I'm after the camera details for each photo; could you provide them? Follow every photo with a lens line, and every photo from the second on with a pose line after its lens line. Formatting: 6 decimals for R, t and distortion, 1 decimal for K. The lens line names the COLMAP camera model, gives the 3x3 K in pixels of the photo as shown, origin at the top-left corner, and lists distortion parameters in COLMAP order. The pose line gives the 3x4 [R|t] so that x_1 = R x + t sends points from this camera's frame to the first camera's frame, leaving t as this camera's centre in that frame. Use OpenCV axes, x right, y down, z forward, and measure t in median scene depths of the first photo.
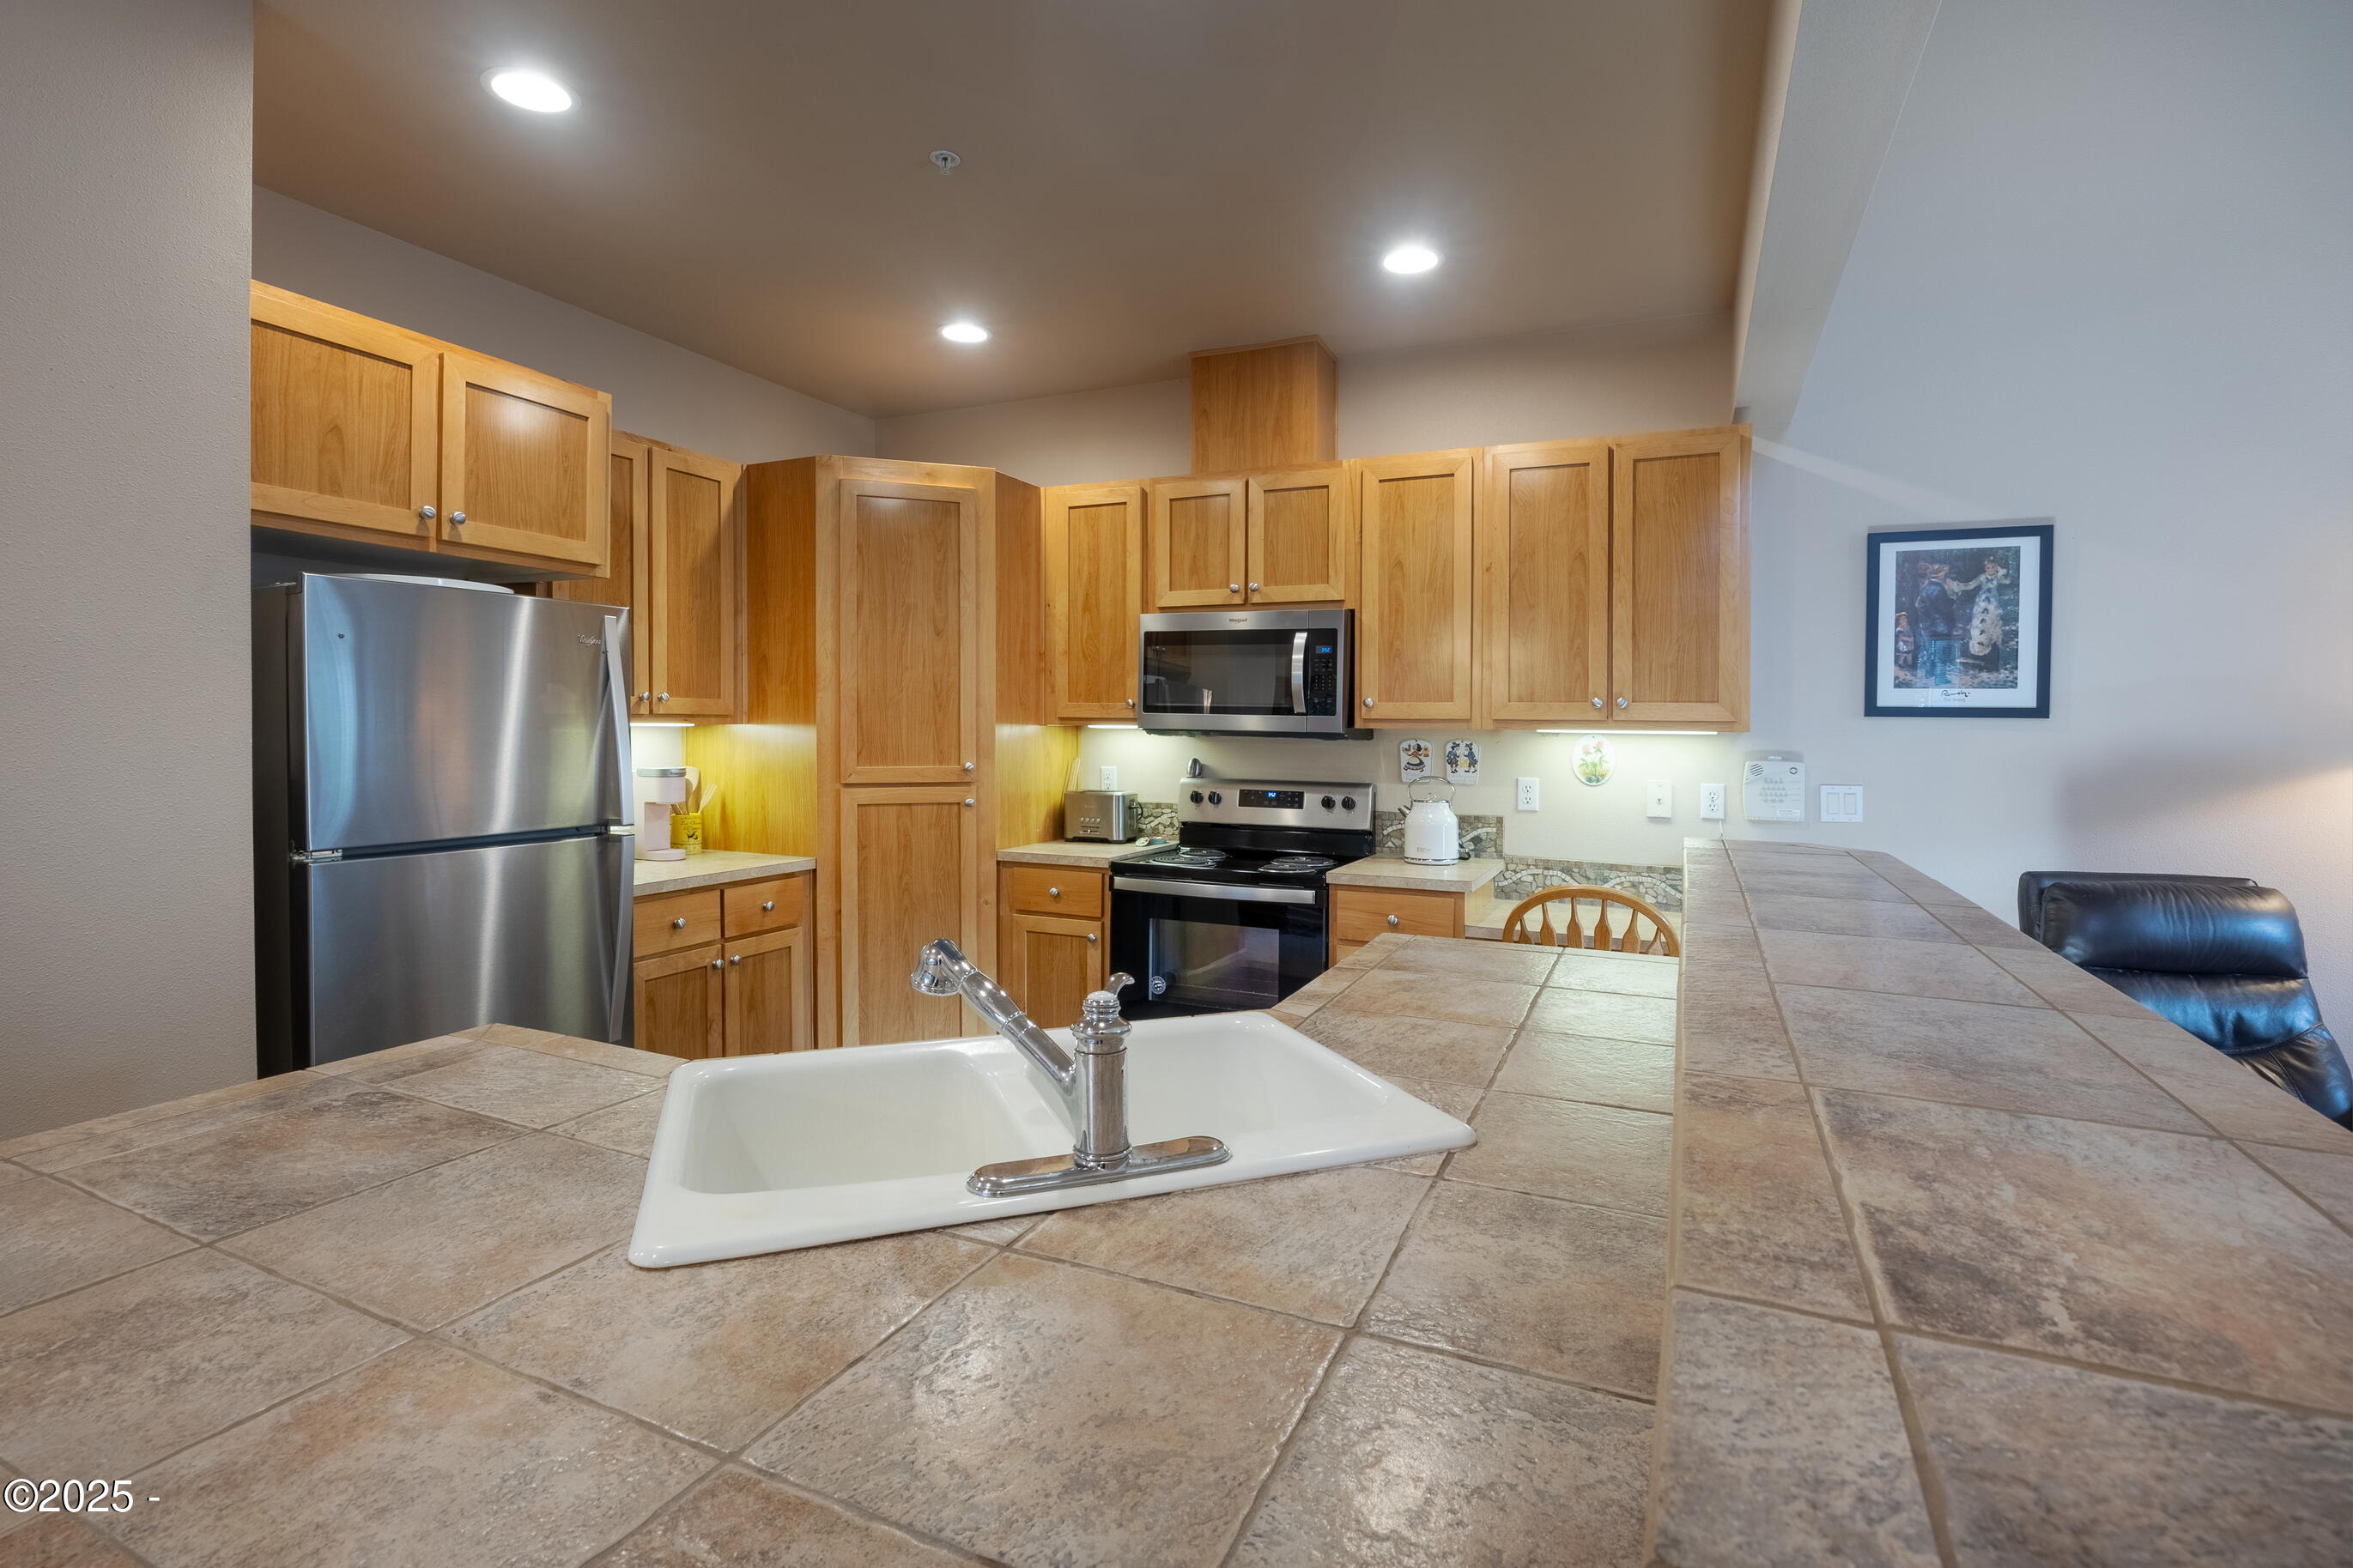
lens RADIAL K [[1108.2, 0, 1141.7], [0, 1108.2, 737.3], [0, 0, 1]] dist [-0.006248, 0.002125]
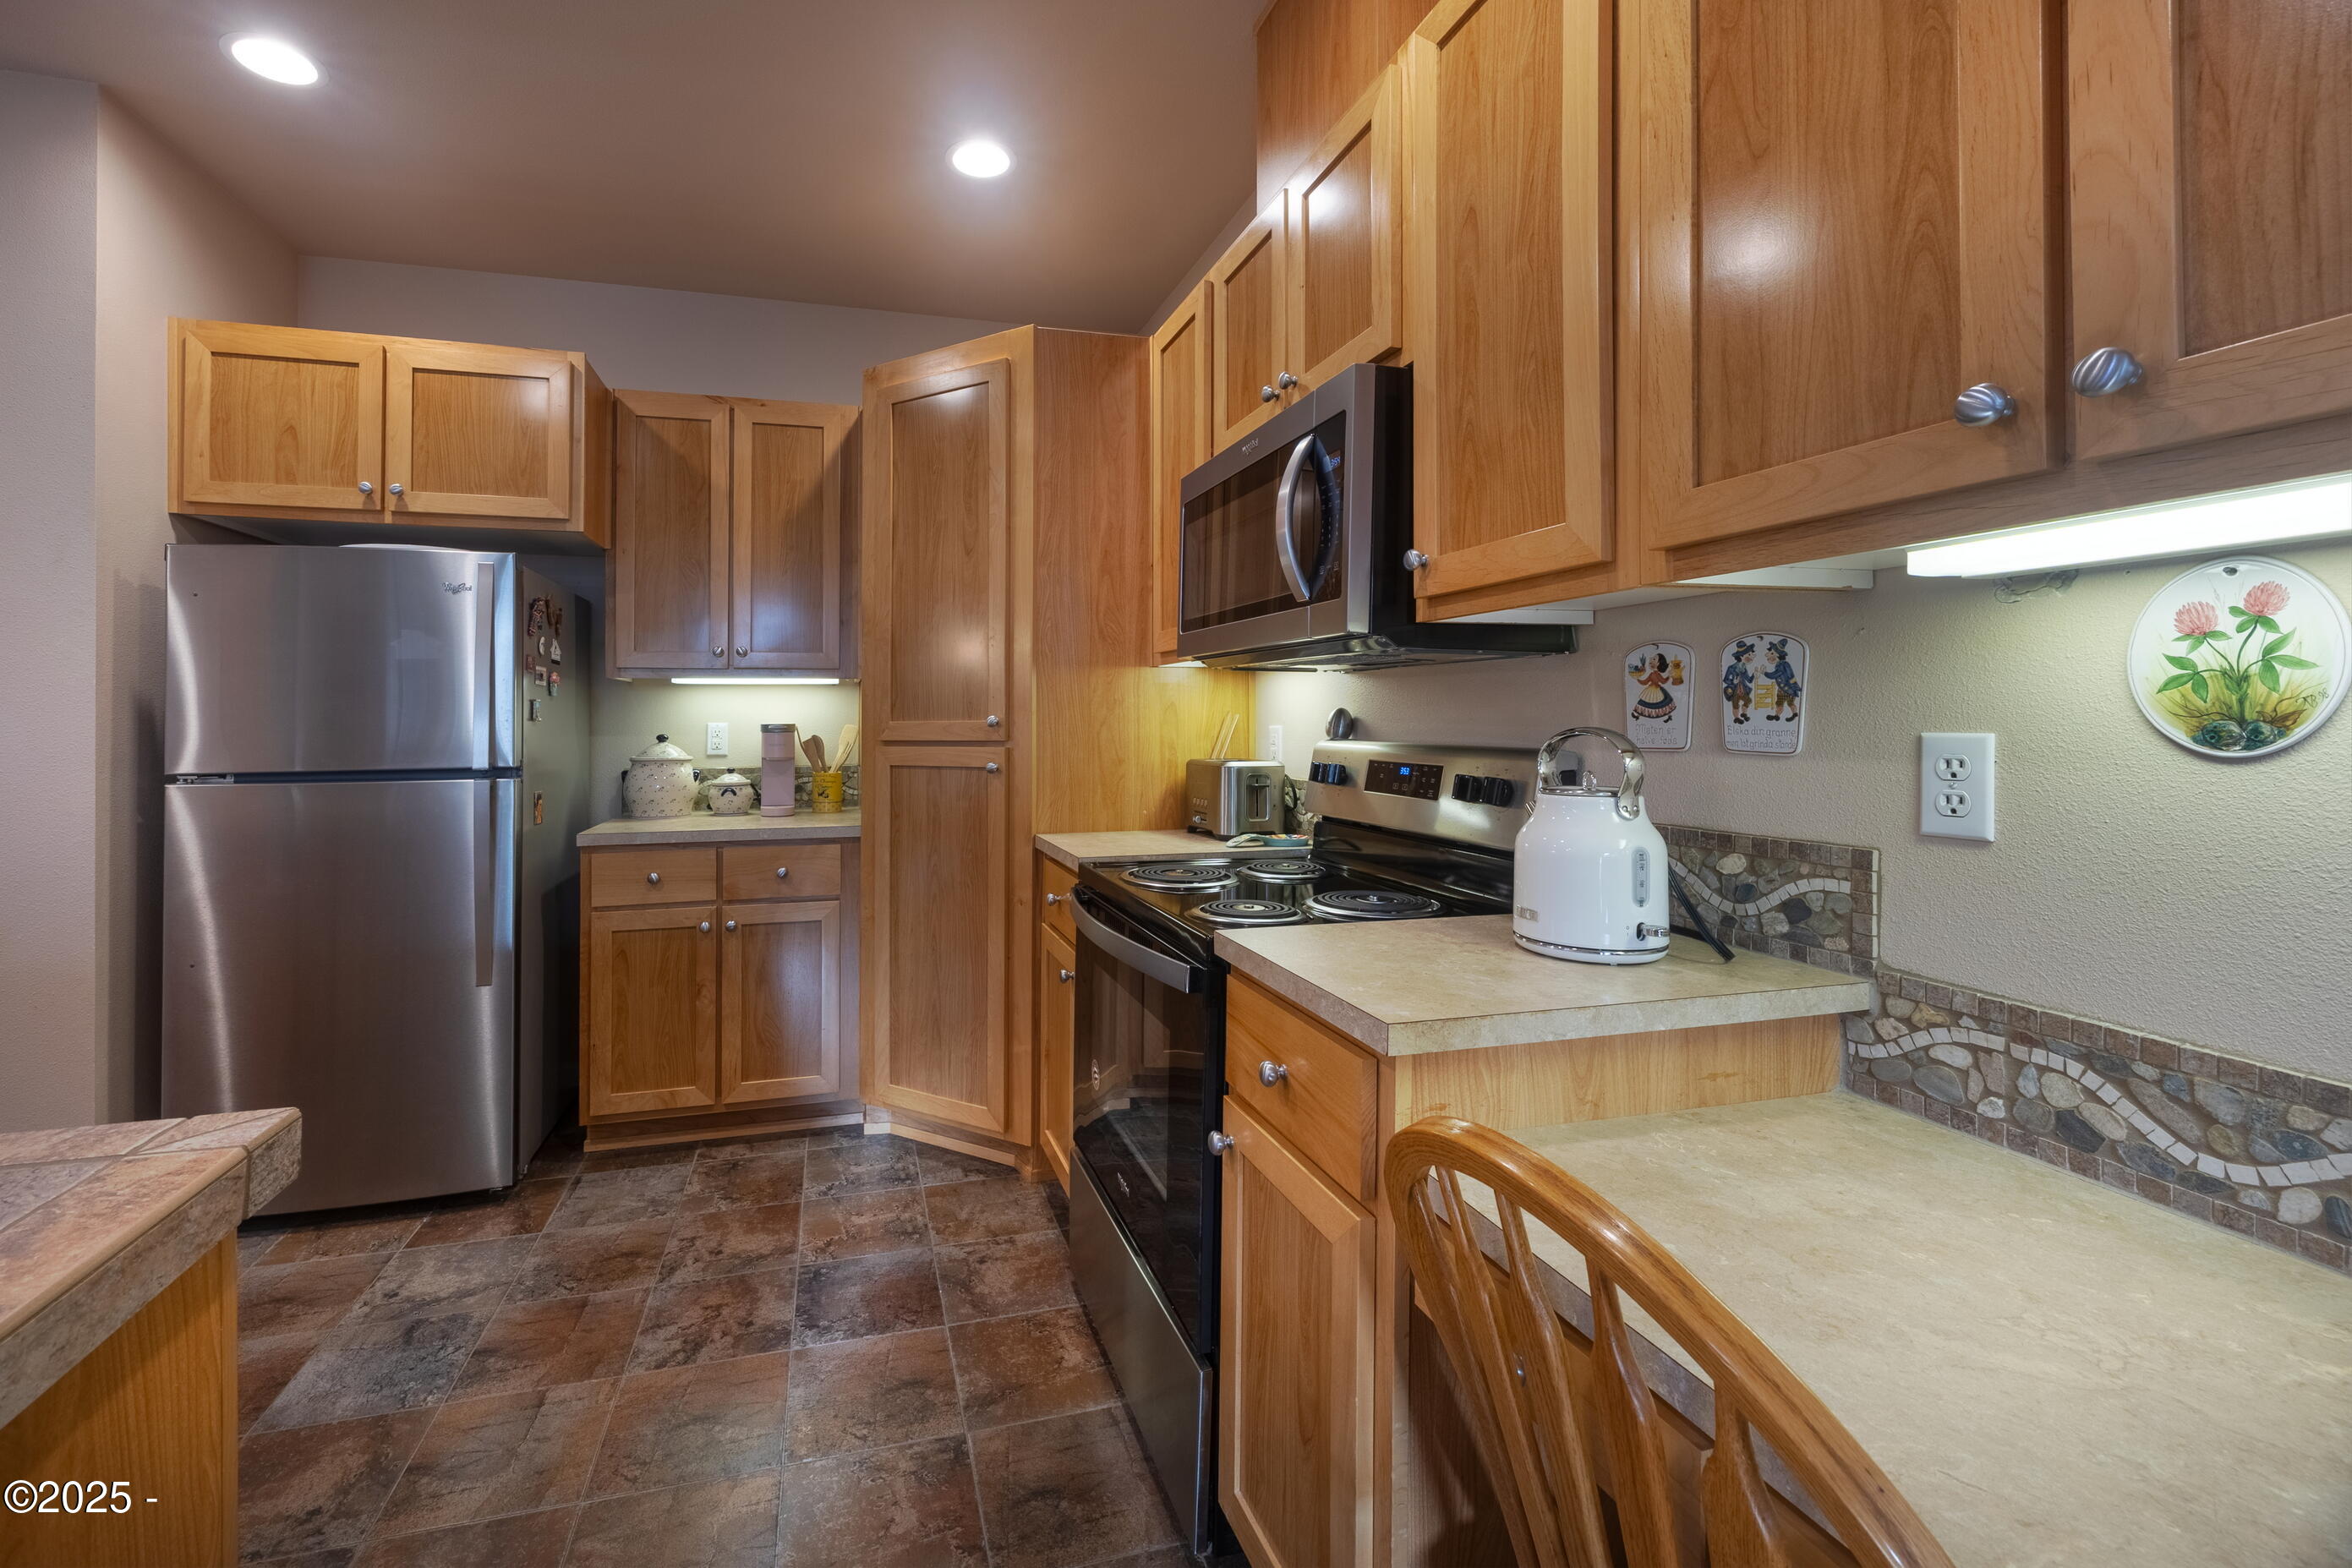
lens RADIAL K [[983.5, 0, 1092.7], [0, 983.5, 720.0], [0, 0, 1]] dist [0.002023, -0.001853]
pose [[0.623611, -0.014299, -0.781604, 0.437963], [-0.000124, 0.999831, -0.018391, 0.040427], [0.781735, 0.011566, 0.623504, 0.671711]]
